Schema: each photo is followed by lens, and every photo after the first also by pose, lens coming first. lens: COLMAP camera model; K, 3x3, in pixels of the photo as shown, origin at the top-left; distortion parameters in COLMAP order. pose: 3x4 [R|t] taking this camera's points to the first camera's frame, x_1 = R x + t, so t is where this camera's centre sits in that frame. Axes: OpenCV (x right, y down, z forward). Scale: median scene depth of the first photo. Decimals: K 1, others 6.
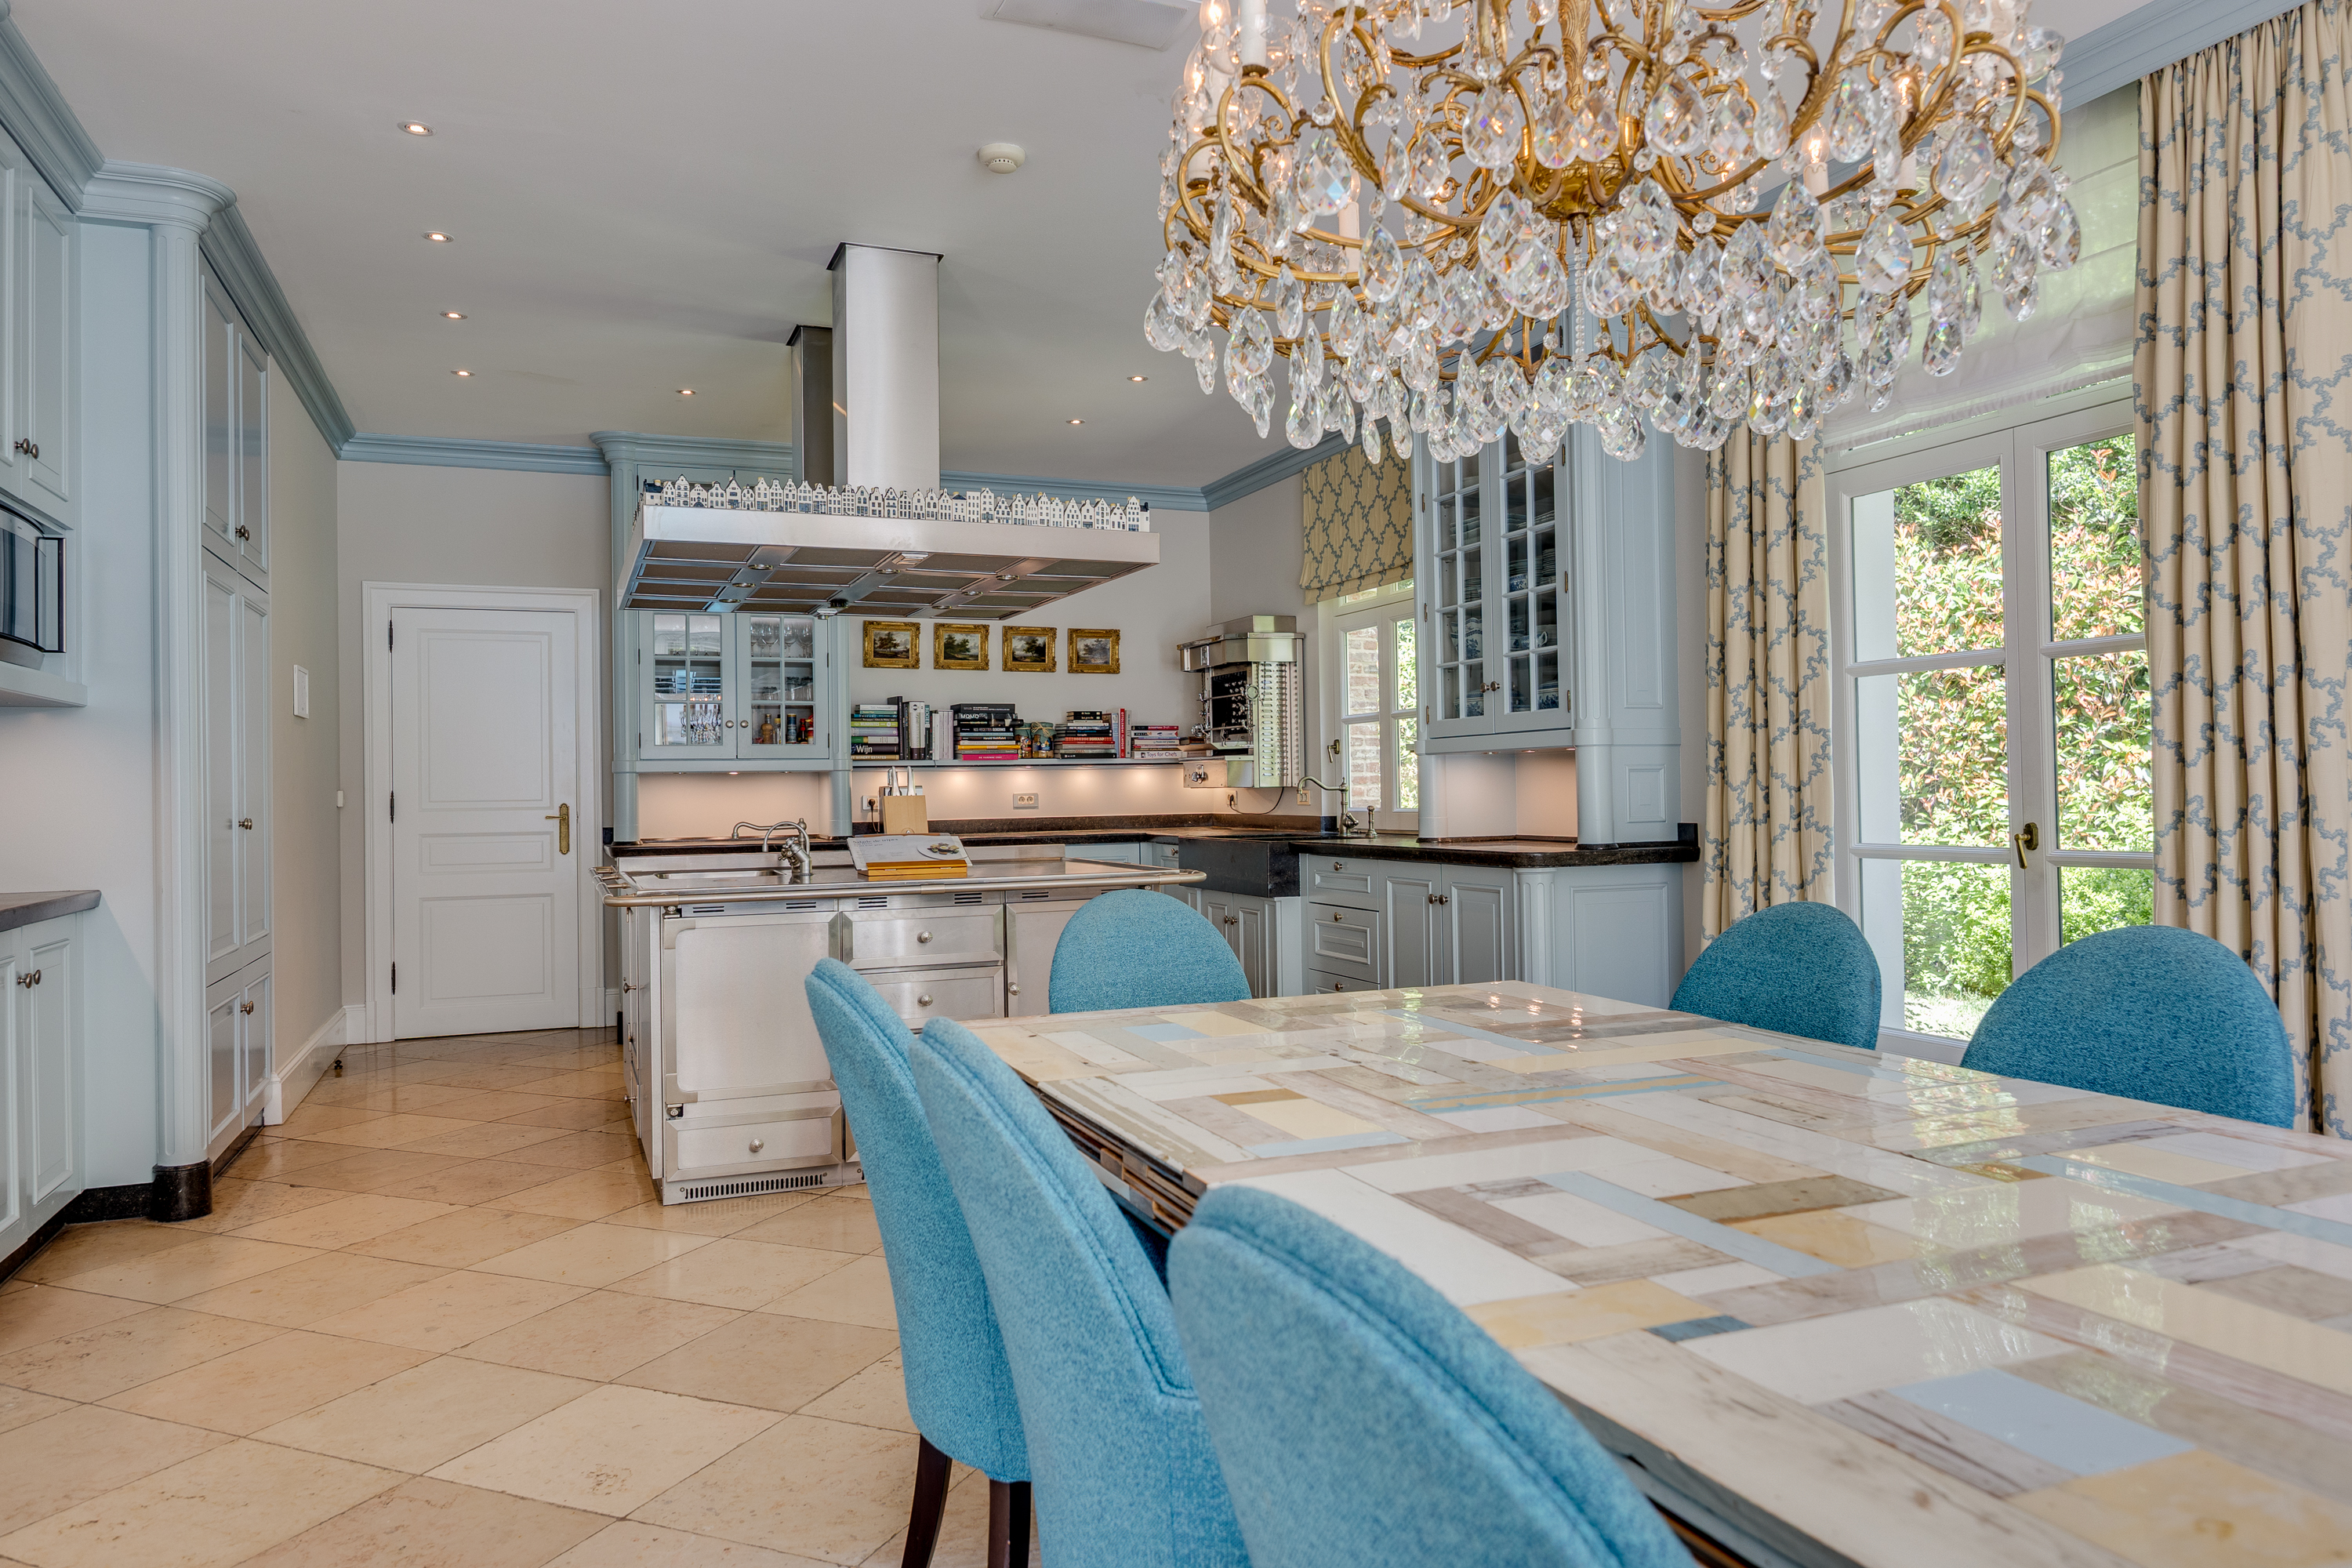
lens RADIAL K [[1506.0, 0, 1178.9], [0, 1506.0, 759.3], [0, 0, 1]] dist [-0.005067, -0.000810]
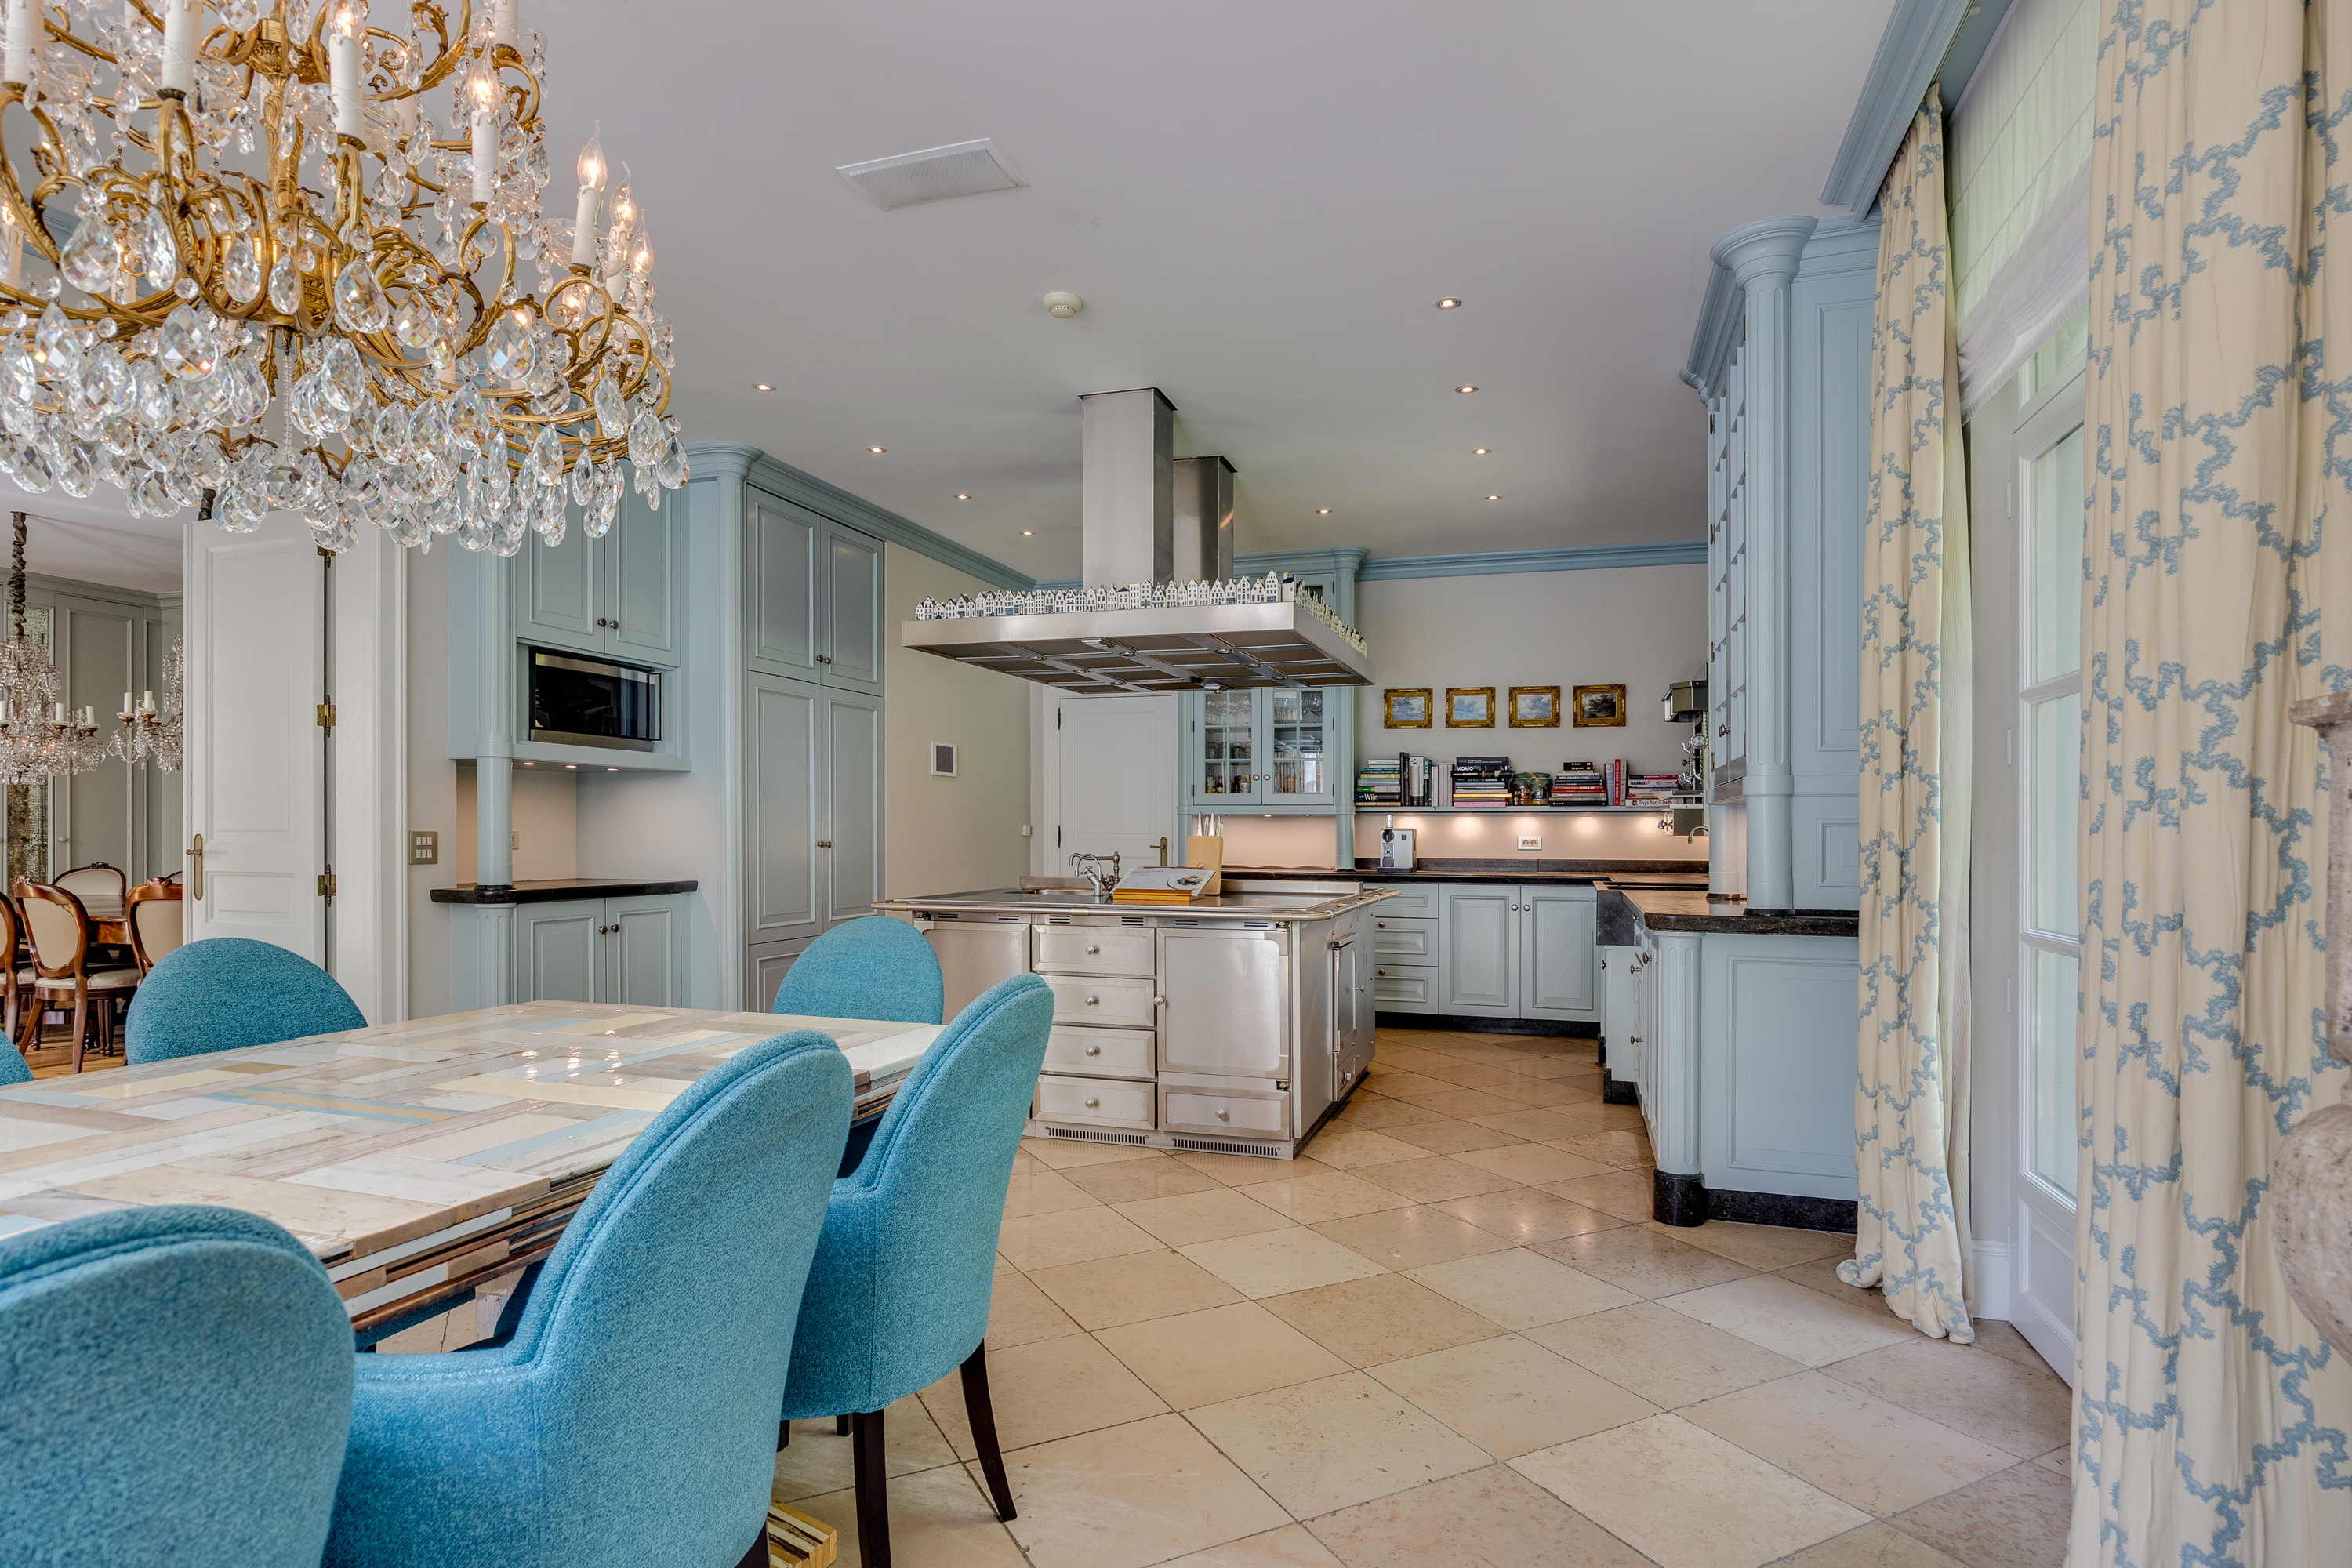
lens RADIAL K [[1219.6, 0, 1173.1], [0, 1219.6, 835.7], [0, 0, 1]] dist [-0.014947, -0.000811]
pose [[0.765747, 0.022533, -0.642747, 0.301104], [-0.005543, 0.999580, 0.028439, -0.002703], [0.643117, -0.018215, 0.765551, 0.159166]]
